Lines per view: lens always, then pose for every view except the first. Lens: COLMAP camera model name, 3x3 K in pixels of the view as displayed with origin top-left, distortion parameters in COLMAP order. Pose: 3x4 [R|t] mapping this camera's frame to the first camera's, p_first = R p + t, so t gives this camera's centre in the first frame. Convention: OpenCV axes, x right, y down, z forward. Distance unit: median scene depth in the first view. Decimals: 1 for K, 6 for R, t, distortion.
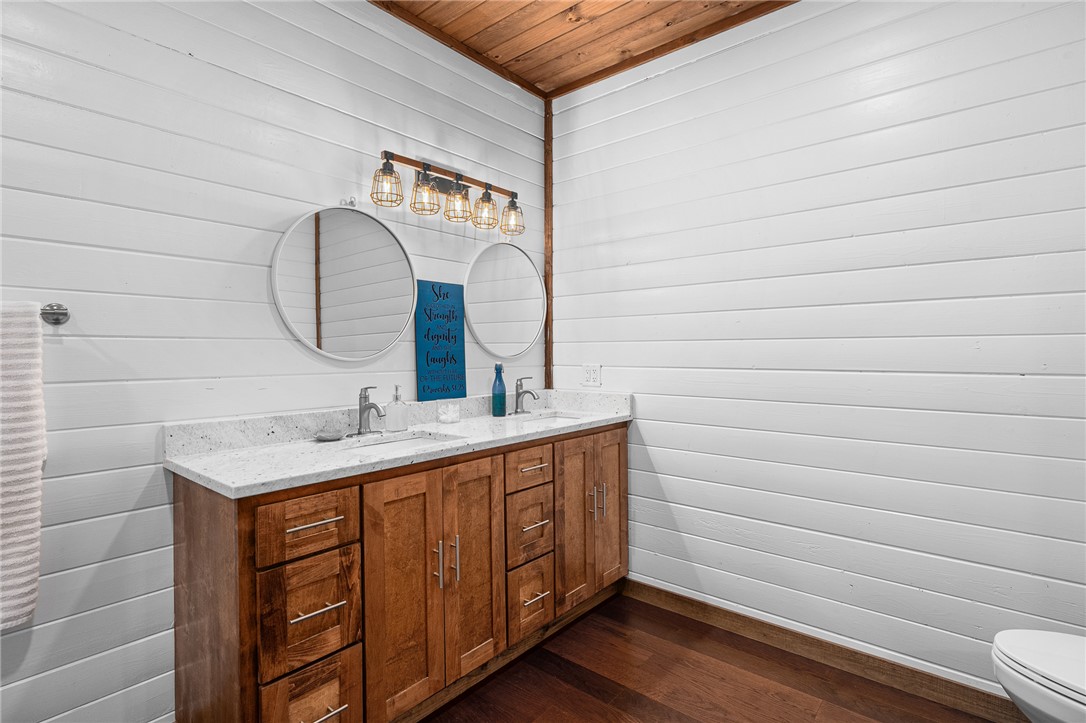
lens RADIAL K [[520.7, 0, 545.5], [0, 520.7, 360.1], [0, 0, 1]] dist [-0.003369, -0.000245]
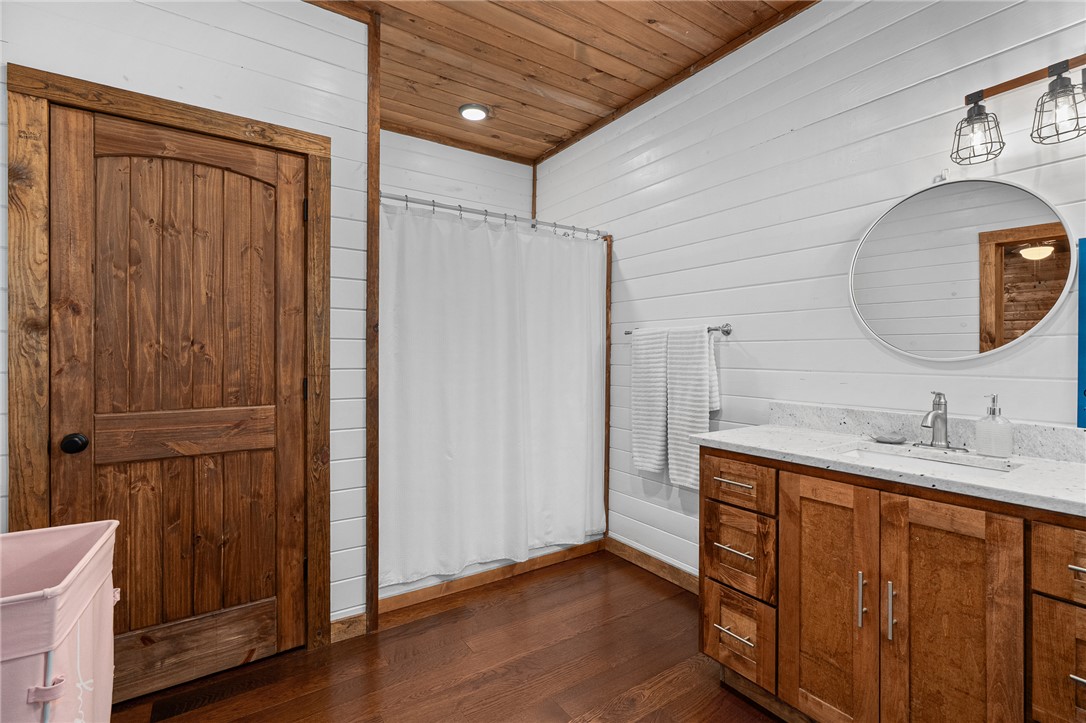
lens RADIAL K [[493.5, 0, 540.3], [0, 493.5, 358.3], [0, 0, 1]] dist [0.013354, 0.001299]
pose [[-0.264473, 0.016495, -0.964252, 0.750720], [-0.012671, 0.999708, 0.020577, -0.014400], [0.964310, 0.017660, -0.264187, 0.728108]]
